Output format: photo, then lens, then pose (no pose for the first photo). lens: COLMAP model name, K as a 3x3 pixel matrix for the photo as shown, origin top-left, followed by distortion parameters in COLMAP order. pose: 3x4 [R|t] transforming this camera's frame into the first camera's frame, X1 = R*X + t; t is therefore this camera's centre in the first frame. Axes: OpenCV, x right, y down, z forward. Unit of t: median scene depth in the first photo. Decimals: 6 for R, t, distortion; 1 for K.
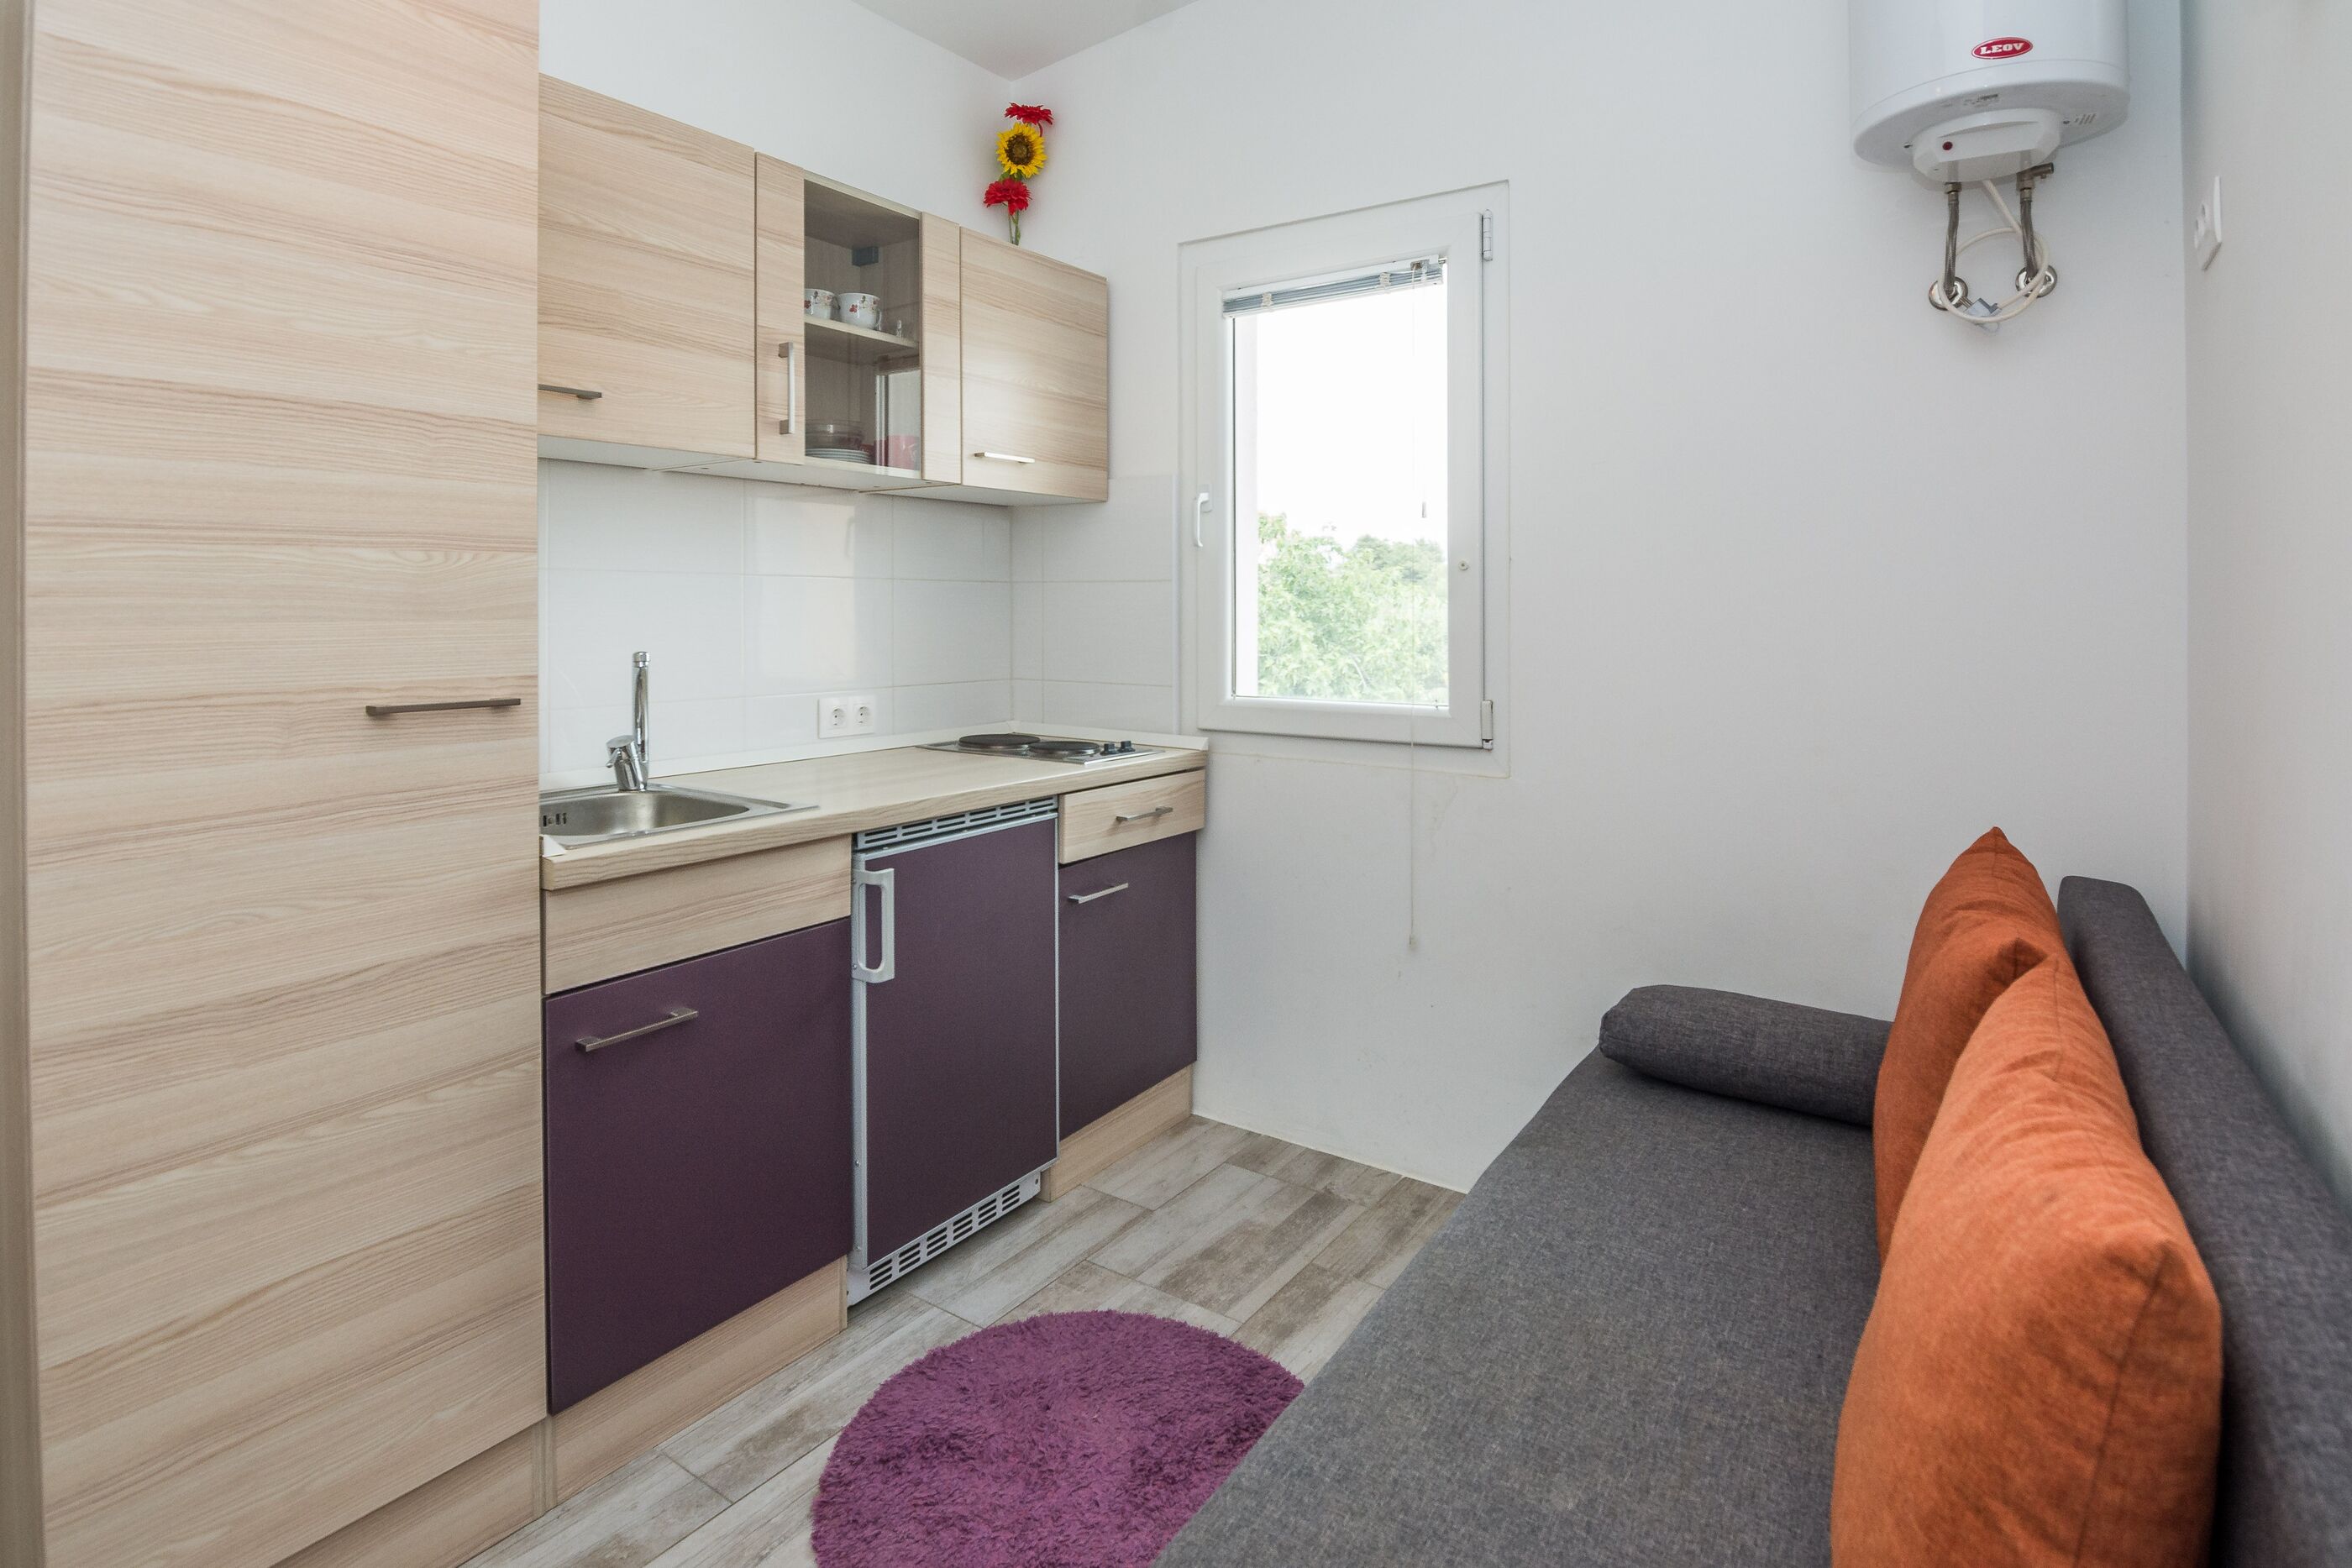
lens RADIAL K [[1252.4, 0, 1168.4], [0, 1252.4, 599.0], [0, 0, 1]] dist [-0.014053, -0.003175]
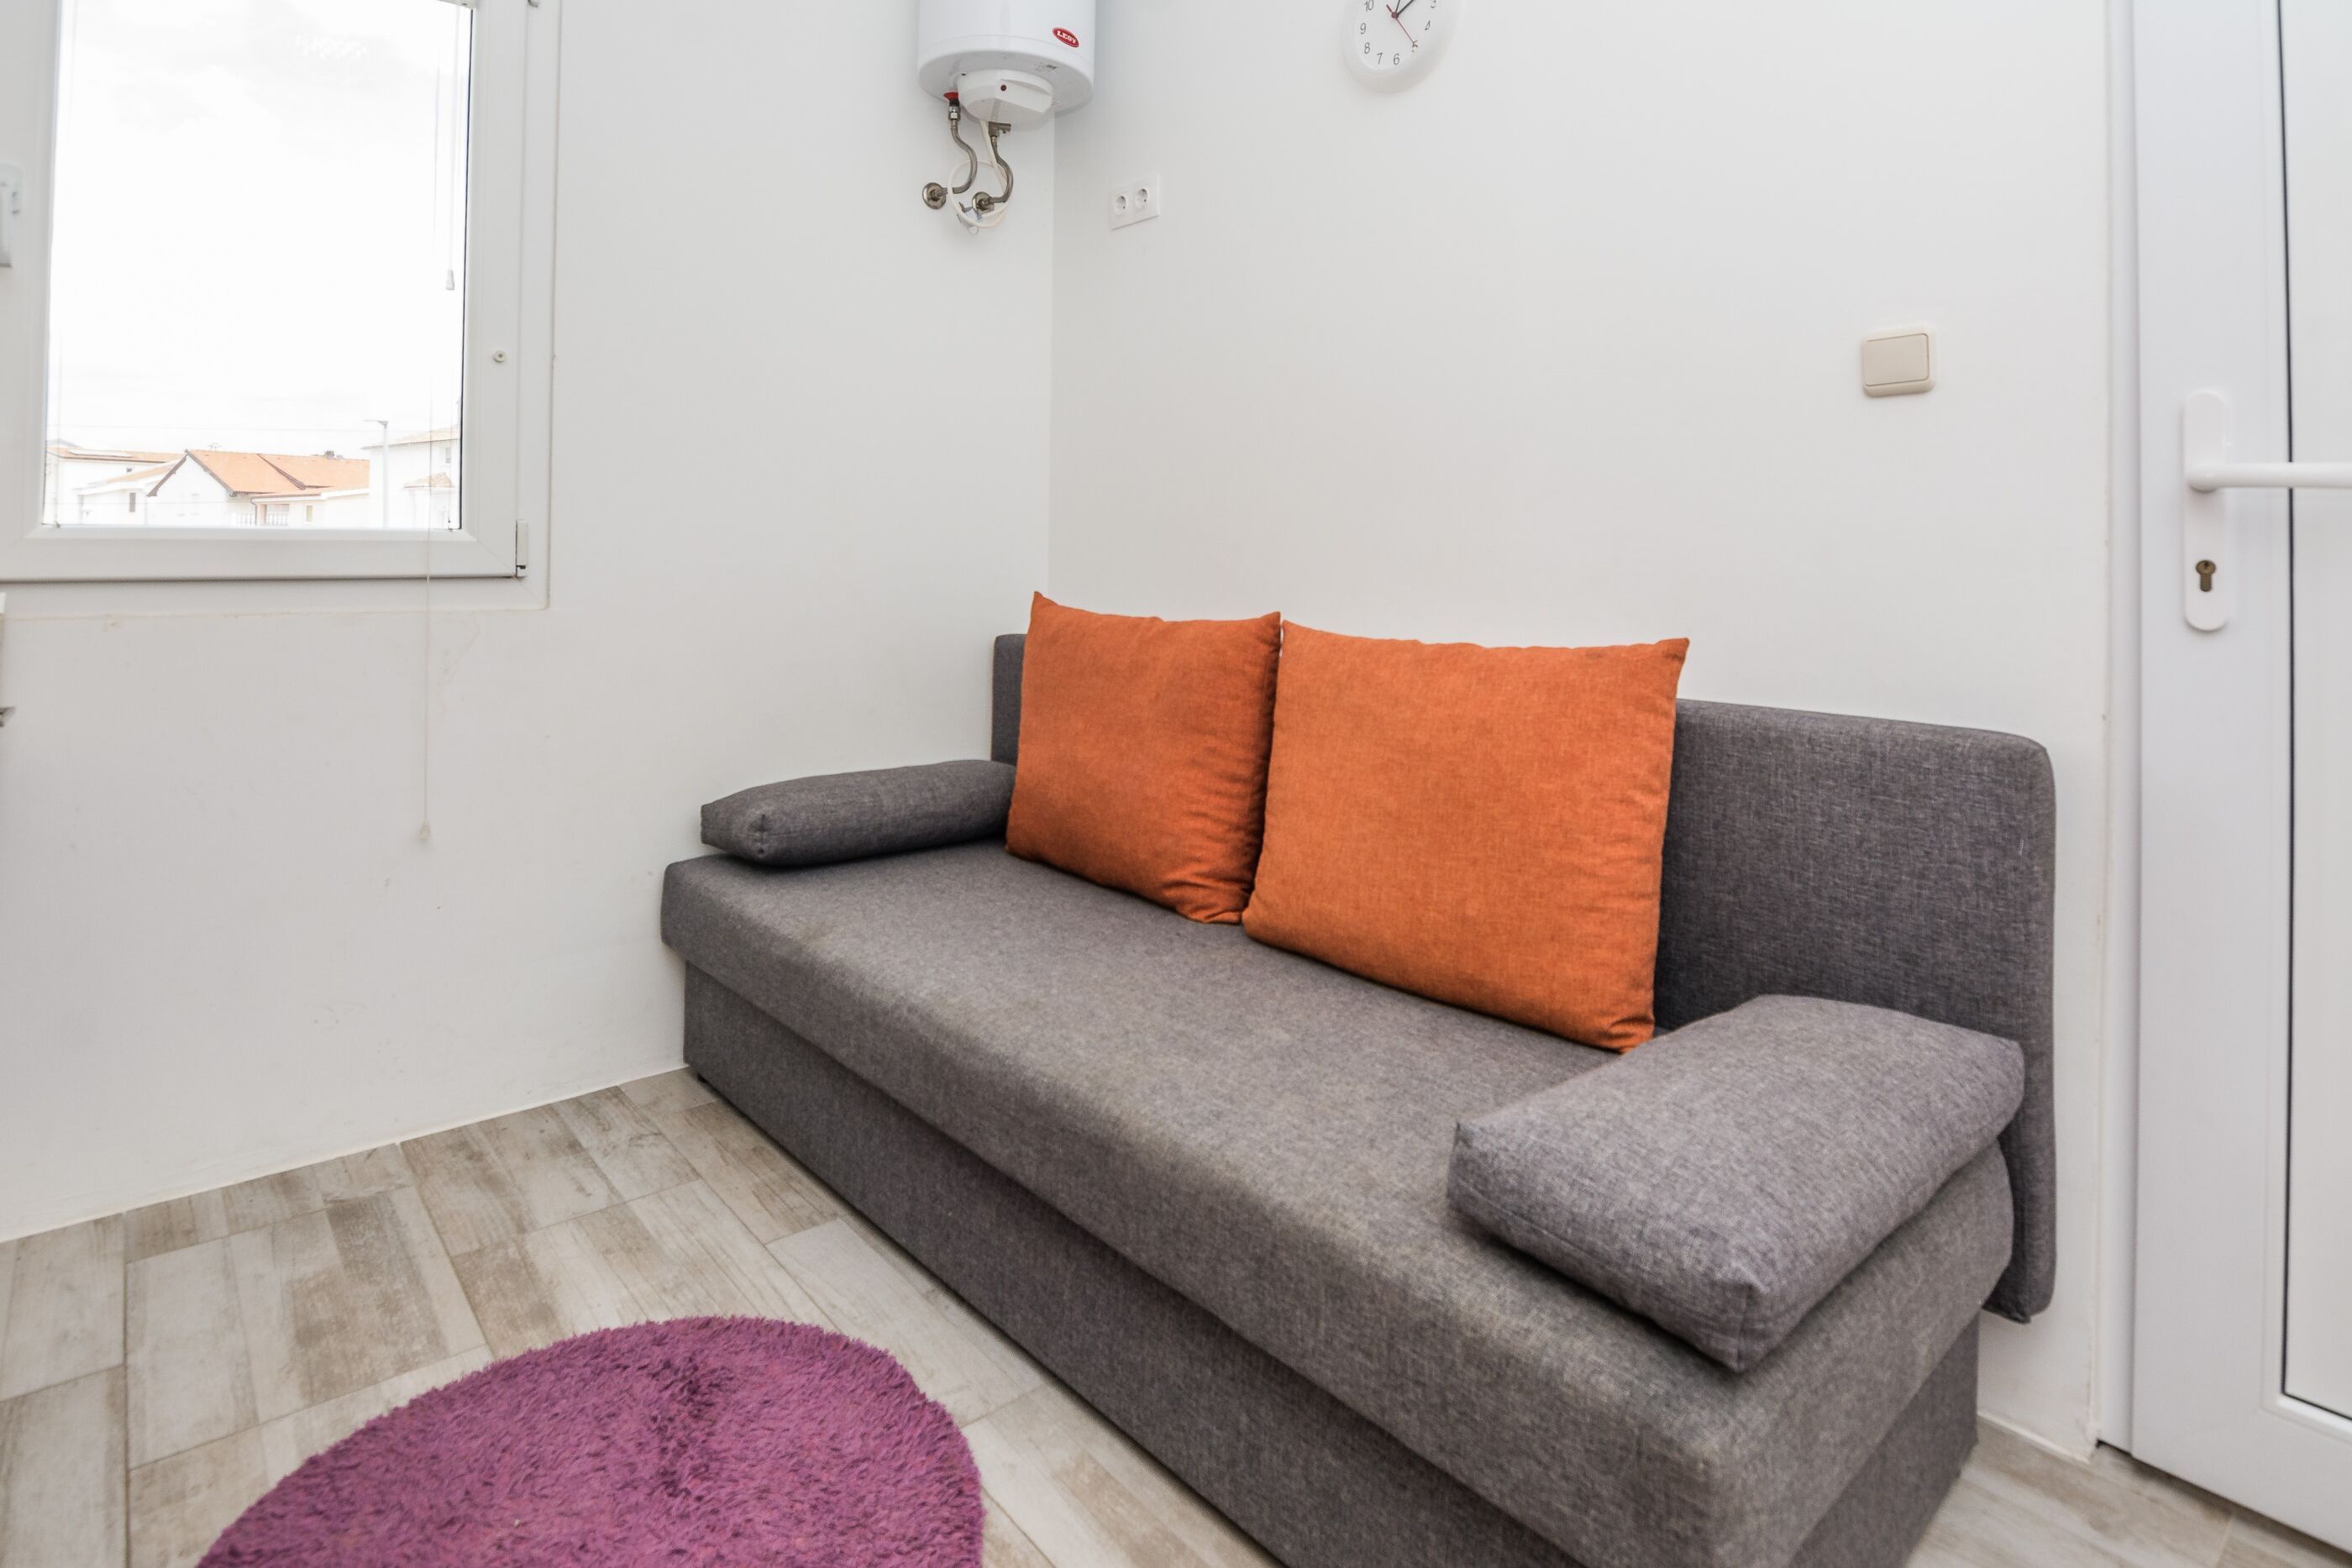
lens RADIAL K [[1266.6, 0, 1174.4], [0, 1266.6, 541.8], [0, 0, 1]] dist [-0.007580, -0.001835]
pose [[0.218331, 0.011296, 0.975809, -0.572962], [-0.010291, 0.999904, -0.009273, 0.117782], [-0.975820, -0.008018, 0.218427, 0.453323]]
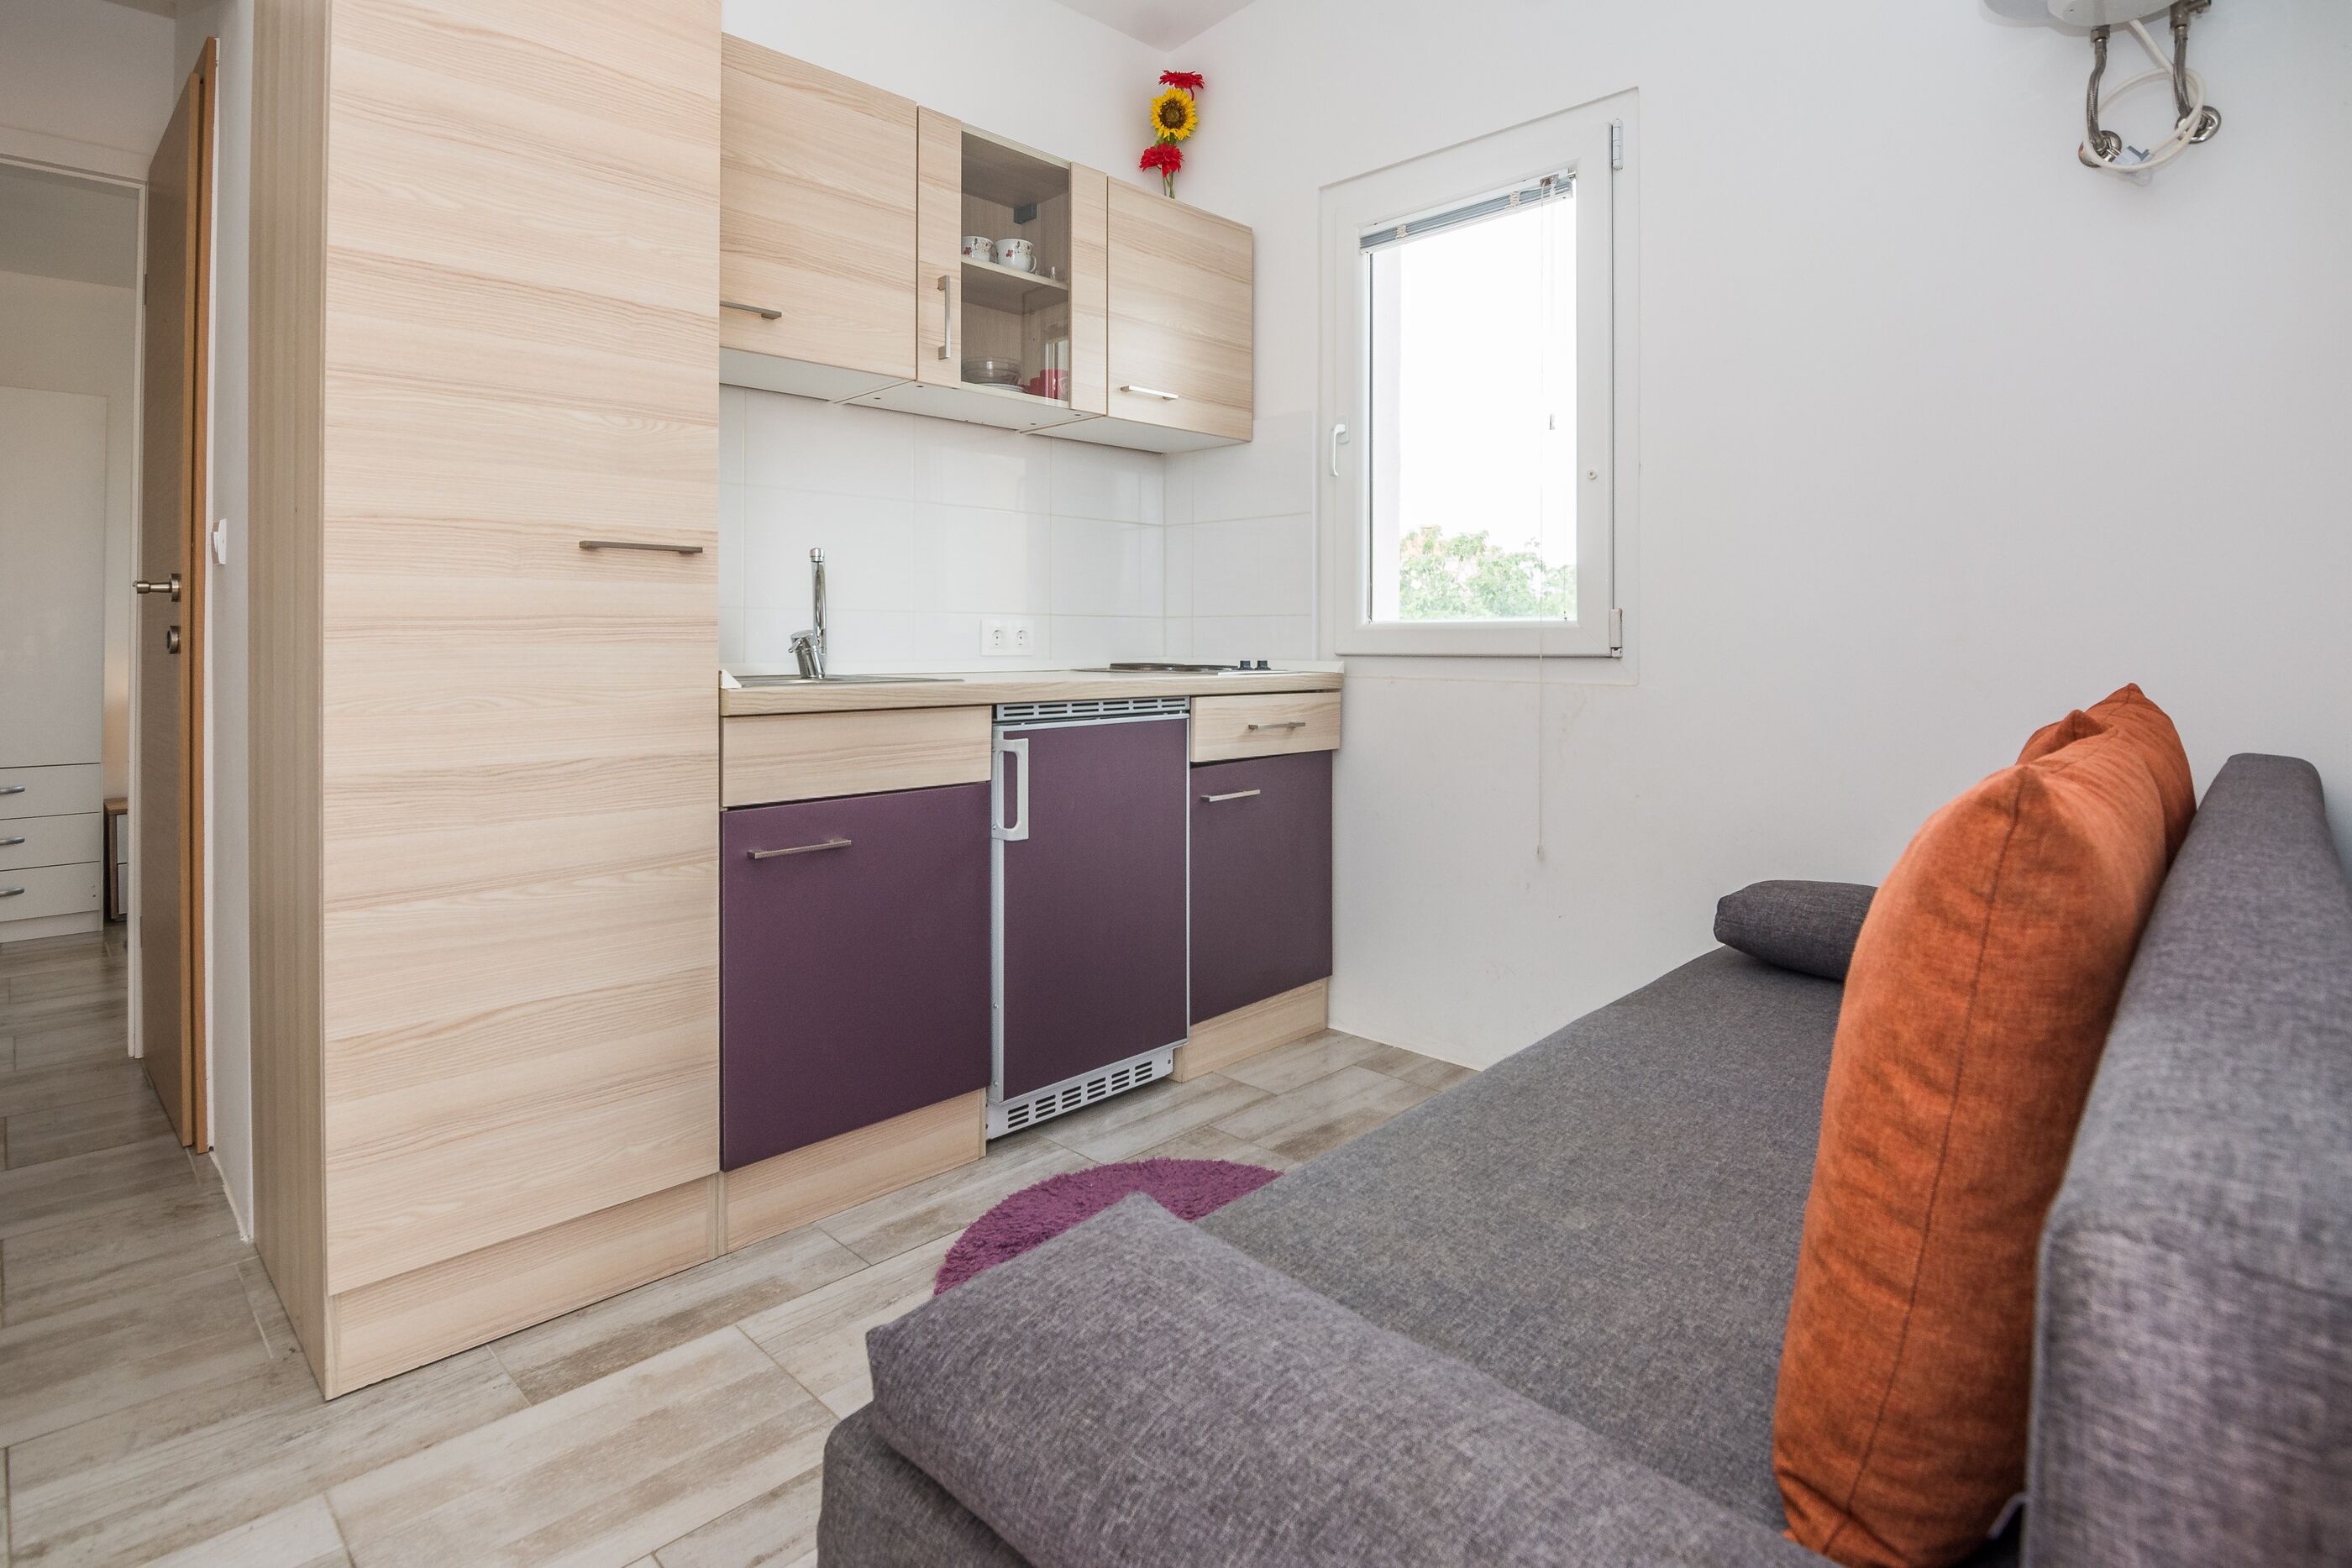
lens RADIAL K [[1248.0, 0, 1146.3], [0, 1248.0, 646.6], [0, 0, 1]] dist [-0.011186, -0.001863]
pose [[0.982095, 0.004462, -0.188332, 0.087843], [-0.004685, 0.999989, -0.000738, 0.135278], [0.188326, 0.001607, 0.982105, -0.056954]]
